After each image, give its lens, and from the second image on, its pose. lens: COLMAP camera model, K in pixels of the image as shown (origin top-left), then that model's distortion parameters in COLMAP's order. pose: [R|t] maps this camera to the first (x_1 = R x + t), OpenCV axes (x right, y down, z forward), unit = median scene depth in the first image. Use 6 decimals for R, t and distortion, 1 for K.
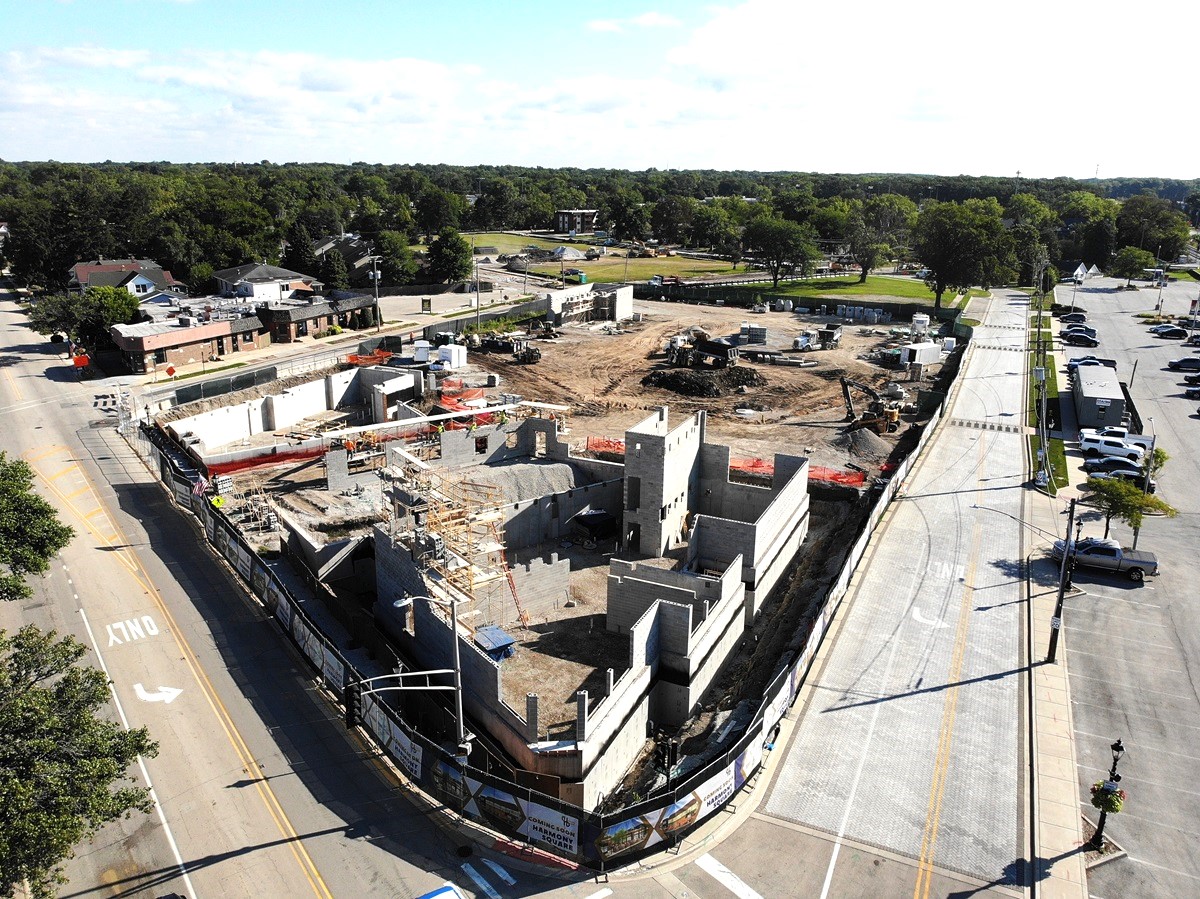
lens RADIAL K [[892.0, 0, 602.8], [0, 892.0, 447.1], [0, 0, 1]] dist [-0.014166, 0.010261]
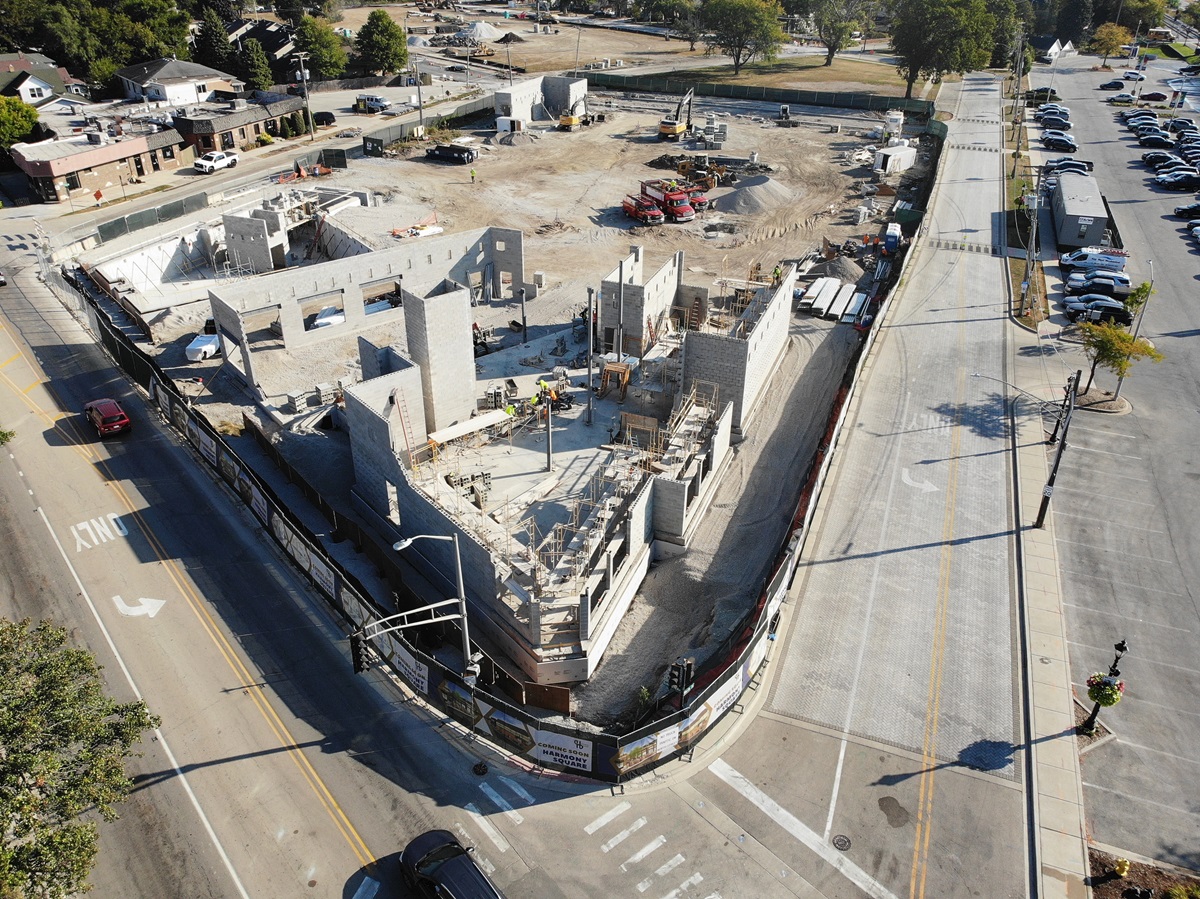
lens RADIAL K [[892.0, 0, 603.1], [0, 892.0, 442.4], [0, 0, 1]] dist [-0.014166, 0.010261]
pose [[0.997939, -0.034718, 0.053962, -0.020972], [0.021327, 0.972636, 0.231354, -0.048583], [-0.060518, -0.229726, 0.971372, 0.035047]]
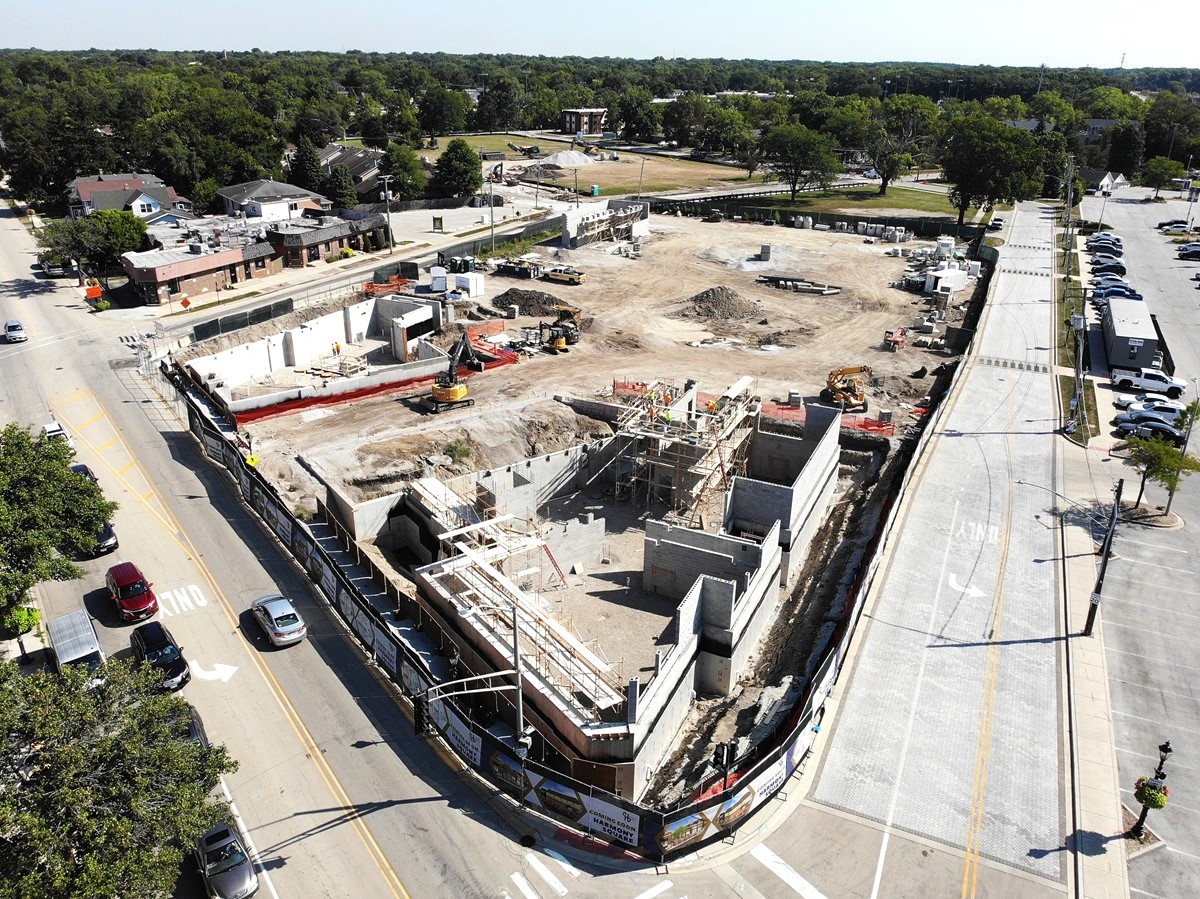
lens RADIAL K [[892.0, 0, 603.5], [0, 892.0, 445.2], [0, 0, 1]] dist [-0.014166, 0.010261]
pose [[0.999996, 0.001529, -0.002557, -0.023278], [-0.001239, 0.993956, 0.109771, -0.042577], [0.002709, -0.109767, 0.993954, 0.006719]]
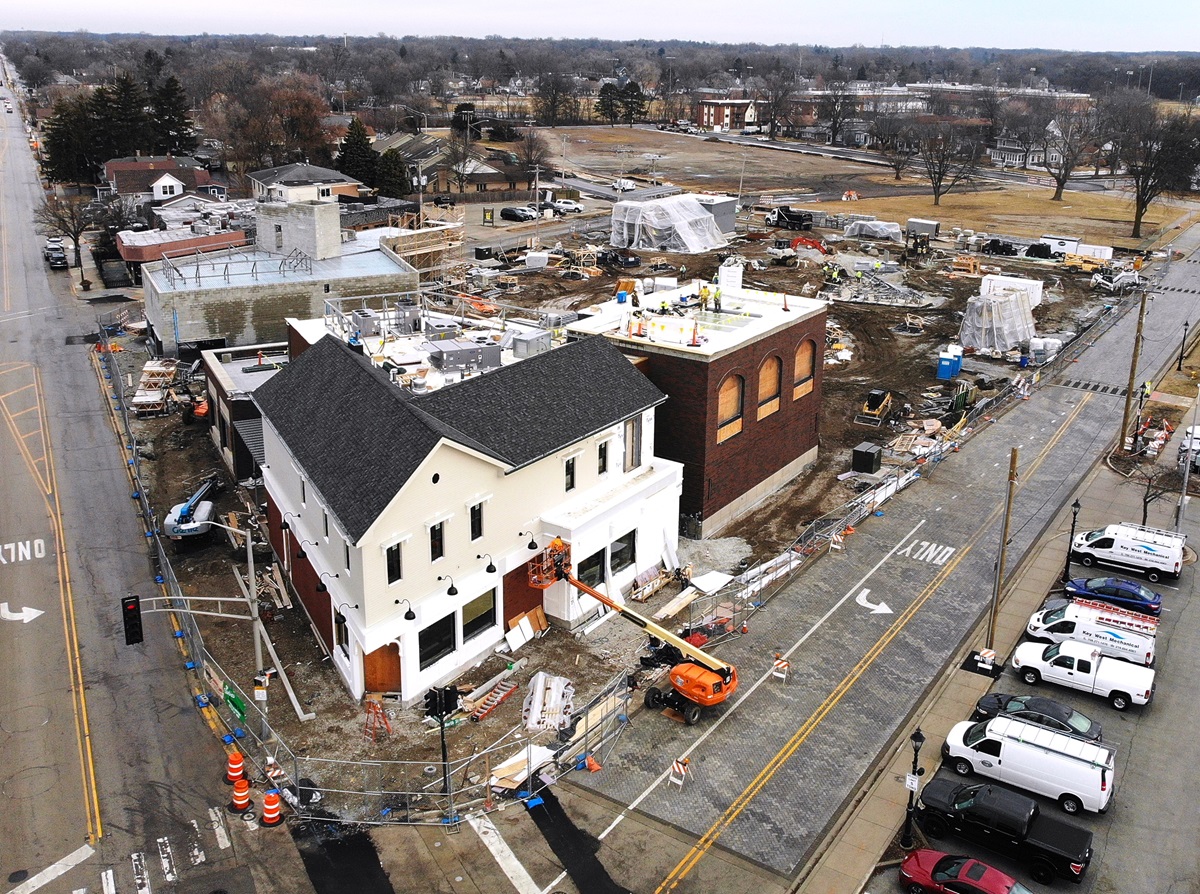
lens RADIAL K [[1132.3, 0, 625.7], [0, 1132.3, 369.6], [0, 0, 1]] dist [-0.010733, 0.000000]
pose [[0.988925, 0.043761, -0.141818, 0.151645], [-0.046772, 0.998744, -0.017964, -0.001252], [0.140853, 0.024398, 0.989730, -0.070734]]
